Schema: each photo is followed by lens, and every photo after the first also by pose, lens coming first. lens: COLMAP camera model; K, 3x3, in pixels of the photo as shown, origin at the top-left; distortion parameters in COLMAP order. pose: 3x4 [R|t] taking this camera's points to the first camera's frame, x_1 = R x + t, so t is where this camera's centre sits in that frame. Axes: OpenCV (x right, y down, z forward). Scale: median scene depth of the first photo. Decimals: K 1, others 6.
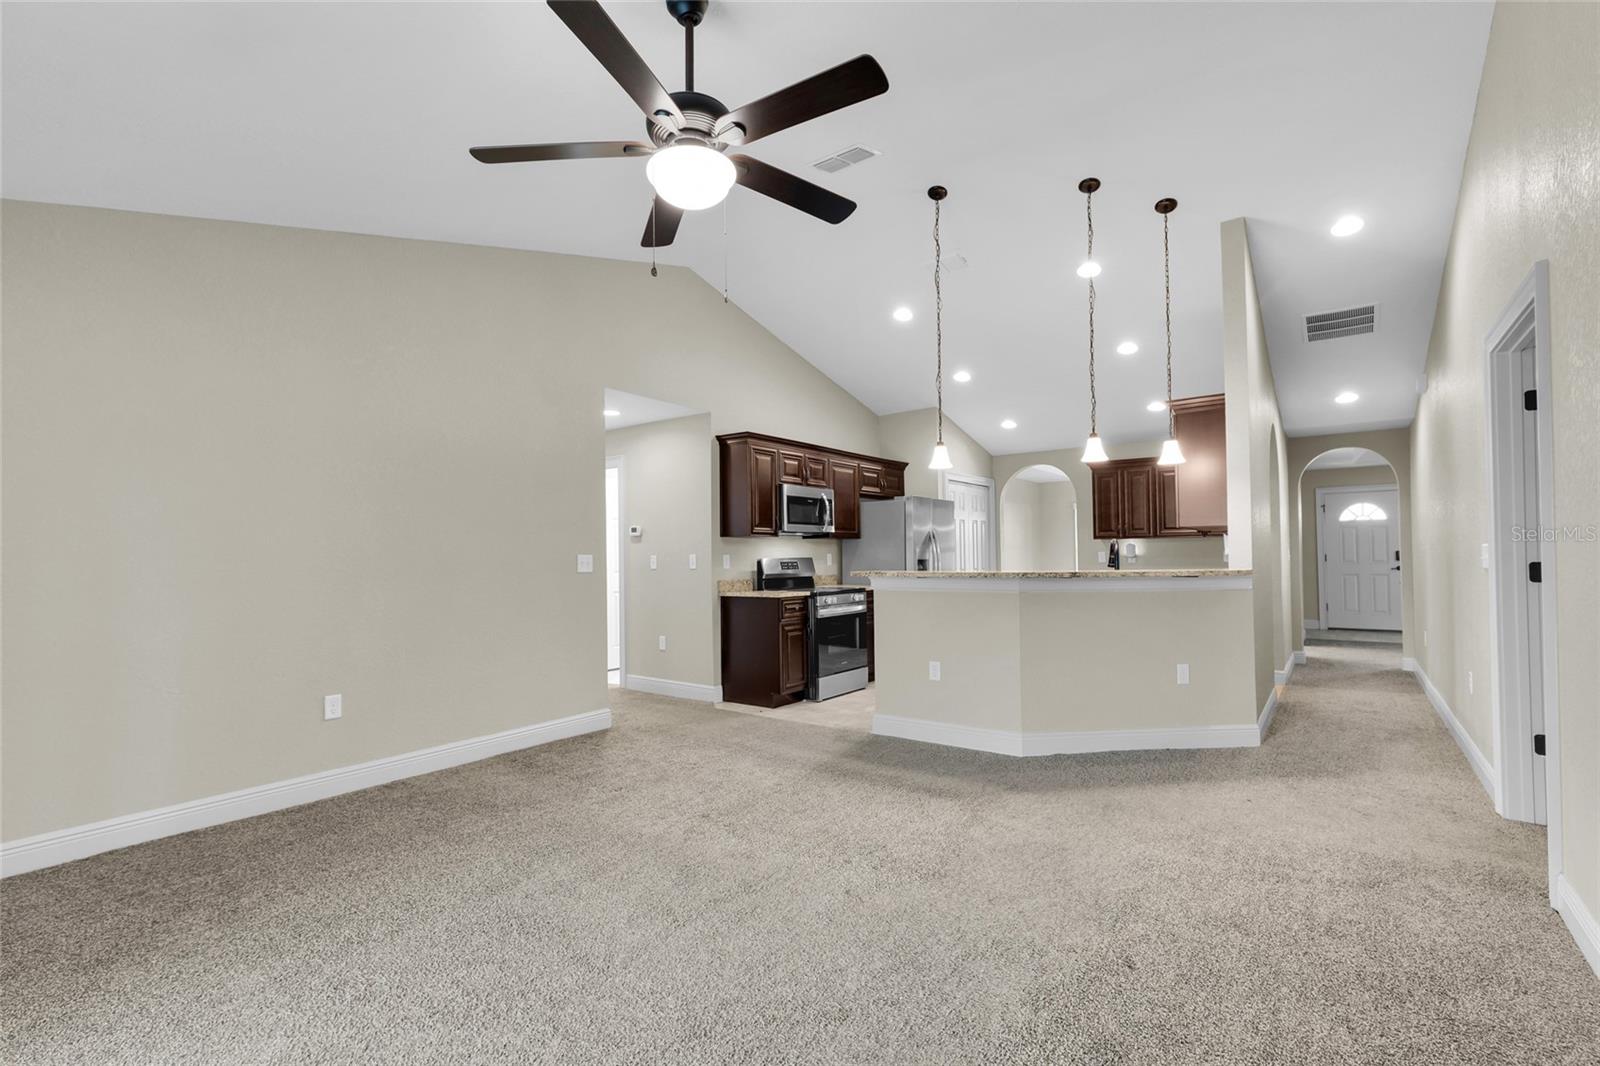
lens RADIAL K [[717.5, 0, 800.6], [0, 717.5, 535.7], [0, 0, 1]] dist [0.000620, -0.000020]
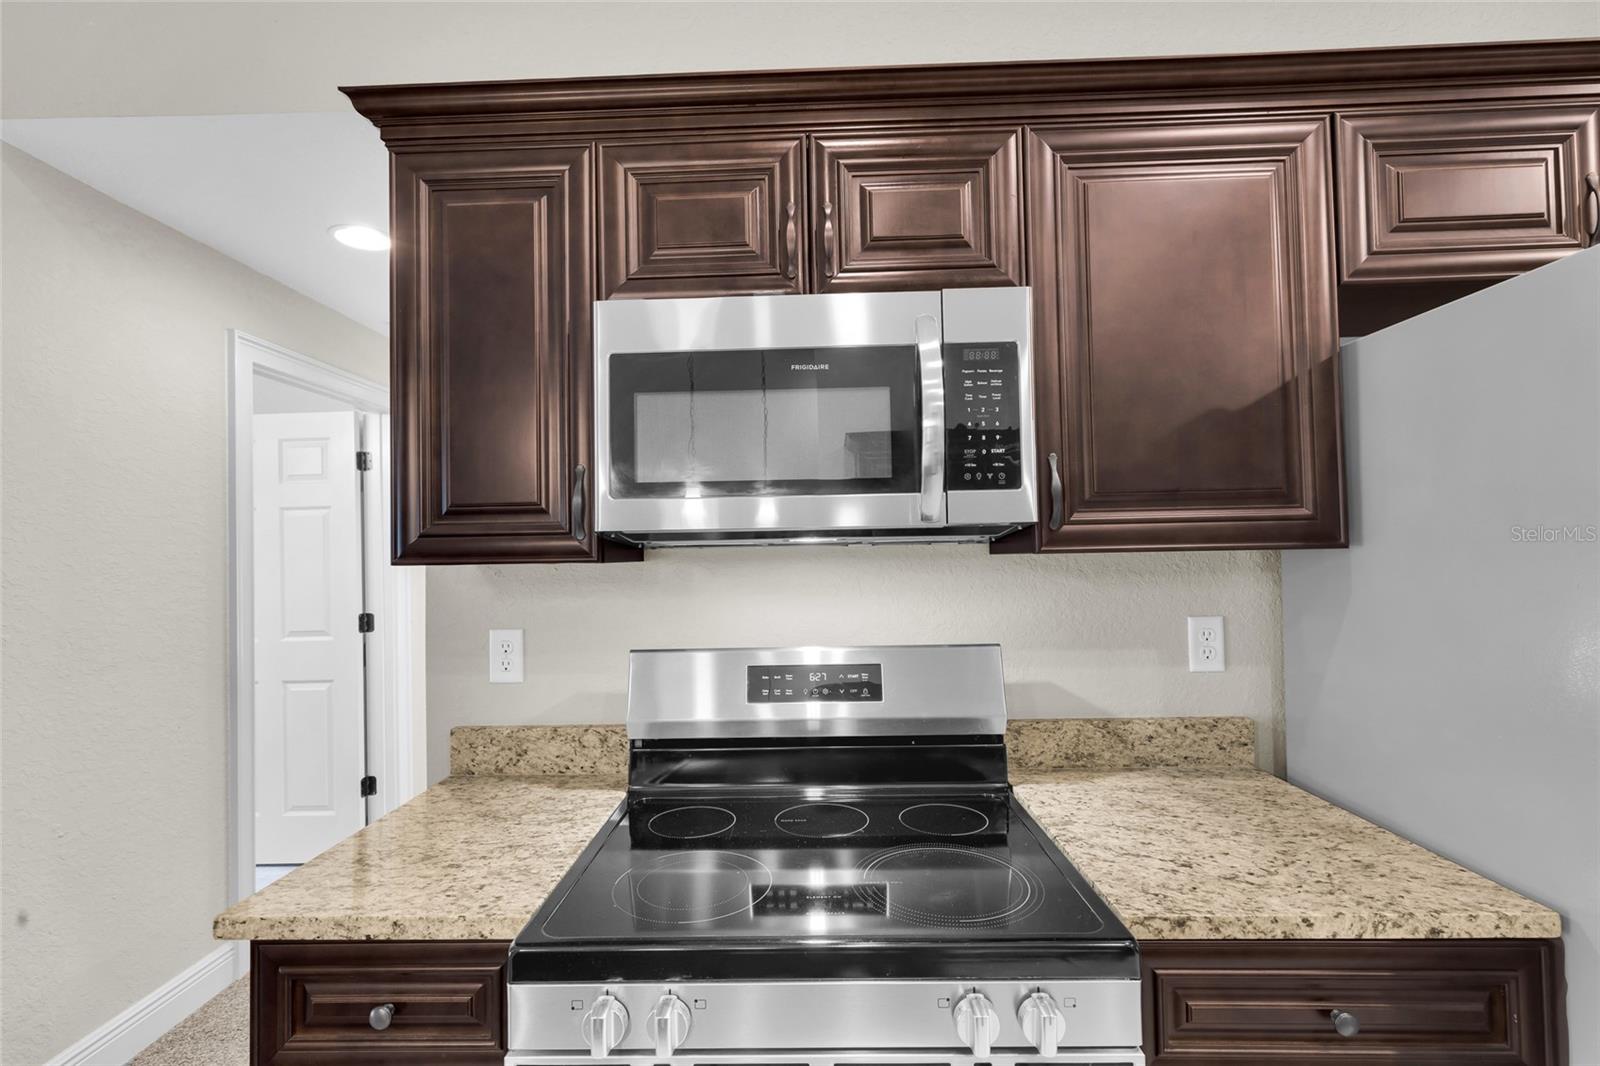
lens RADIAL K [[717.5, 0, 797.3], [0, 717.5, 536.2], [0, 0, 1]] dist [0.000620, -0.000020]
pose [[0.579869, -0.025228, -0.814319, 0.158600], [0.030822, 0.999484, -0.009016, -0.001640], [0.814127, -0.019871, 0.580347, 0.845685]]
